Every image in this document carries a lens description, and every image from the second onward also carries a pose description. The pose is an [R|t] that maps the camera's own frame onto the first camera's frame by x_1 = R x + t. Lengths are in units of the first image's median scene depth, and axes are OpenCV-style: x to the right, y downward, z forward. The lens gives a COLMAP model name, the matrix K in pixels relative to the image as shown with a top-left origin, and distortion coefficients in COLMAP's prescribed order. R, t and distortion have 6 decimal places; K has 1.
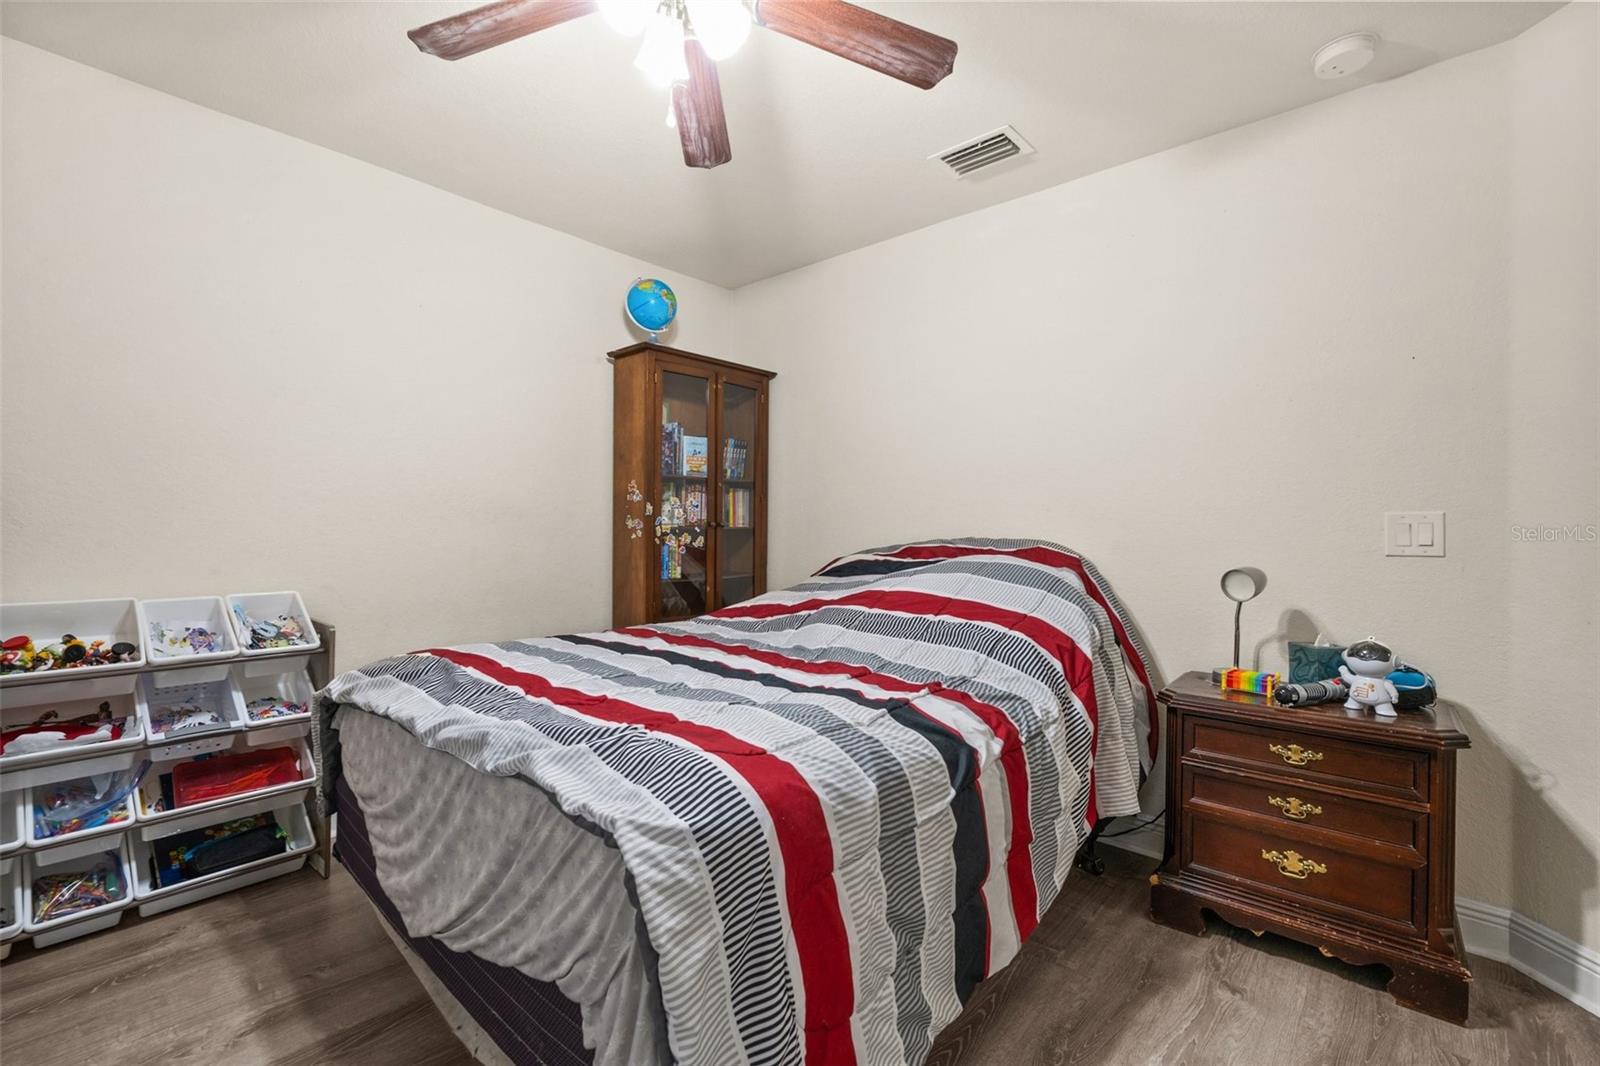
lens RADIAL K [[695.7, 0, 800.0], [0, 695.7, 533.0], [0, 0, 1]] dist [0.001032, 0.000377]
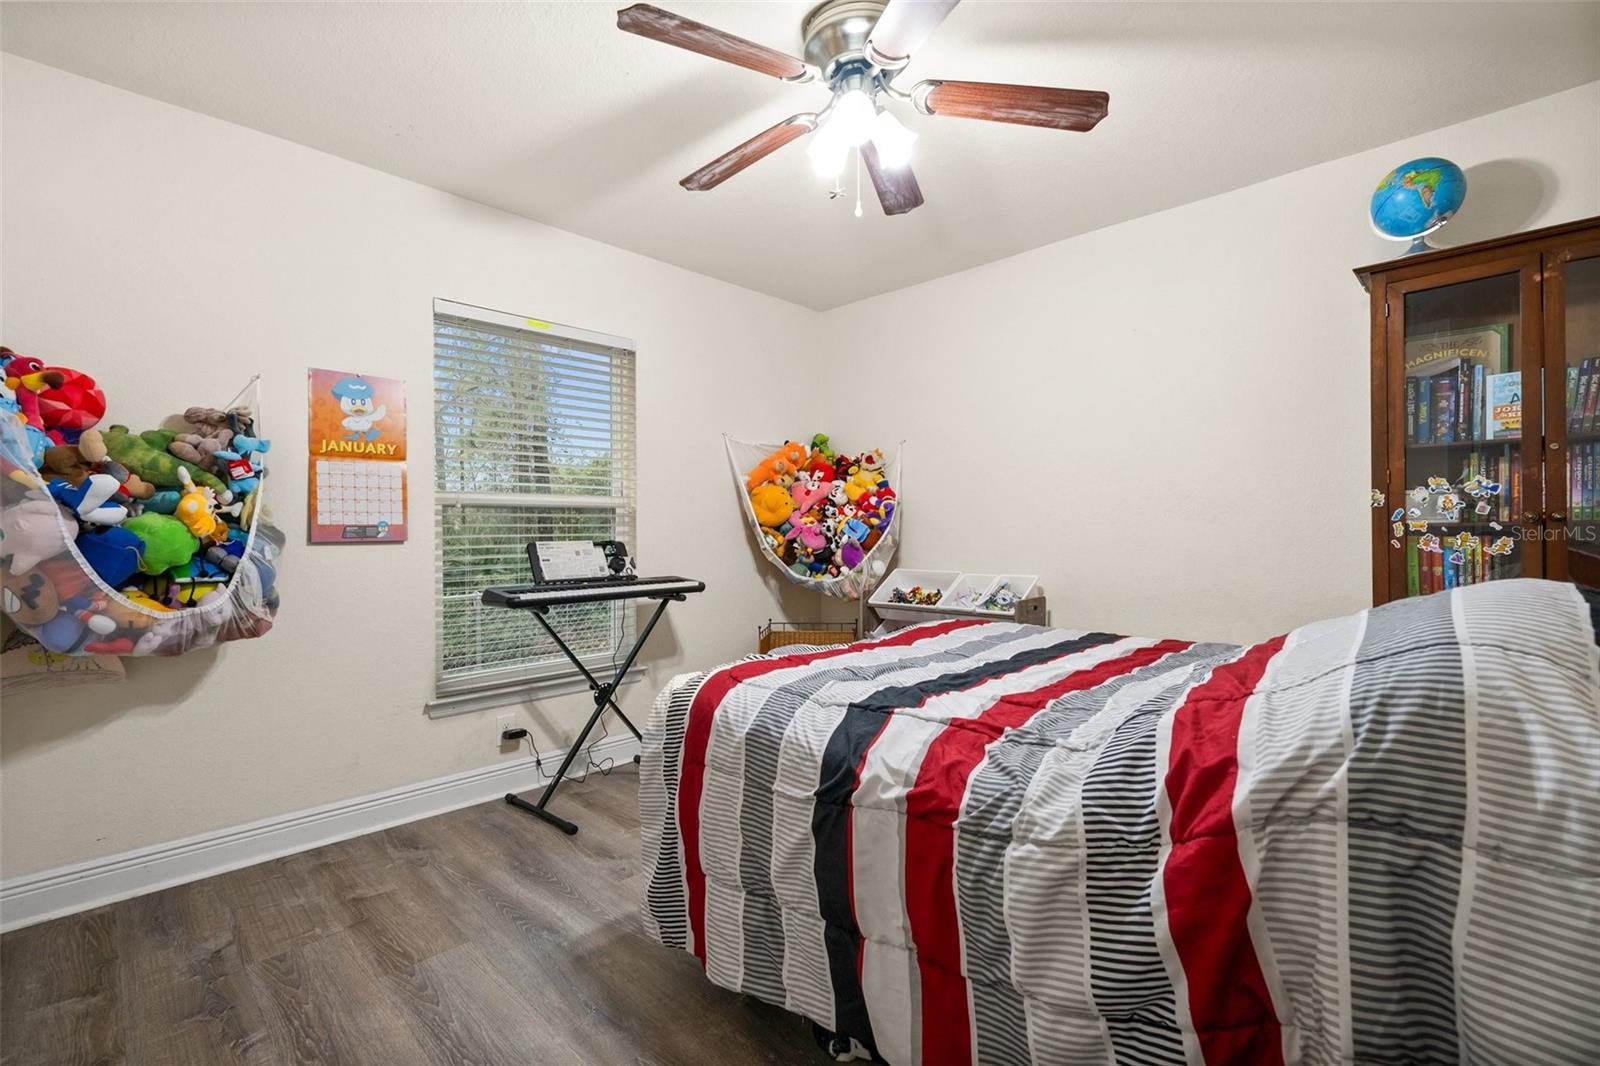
lens RADIAL K [[695.7, 0, 800.0], [0, 695.7, 533.0], [0, 0, 1]] dist [0.001032, 0.000377]
pose [[-0.050170, -0.001805, -0.998739, 0.502561], [-0.003323, 0.999993, -0.001640, 0.003884], [0.998735, 0.003236, -0.050176, 0.431580]]
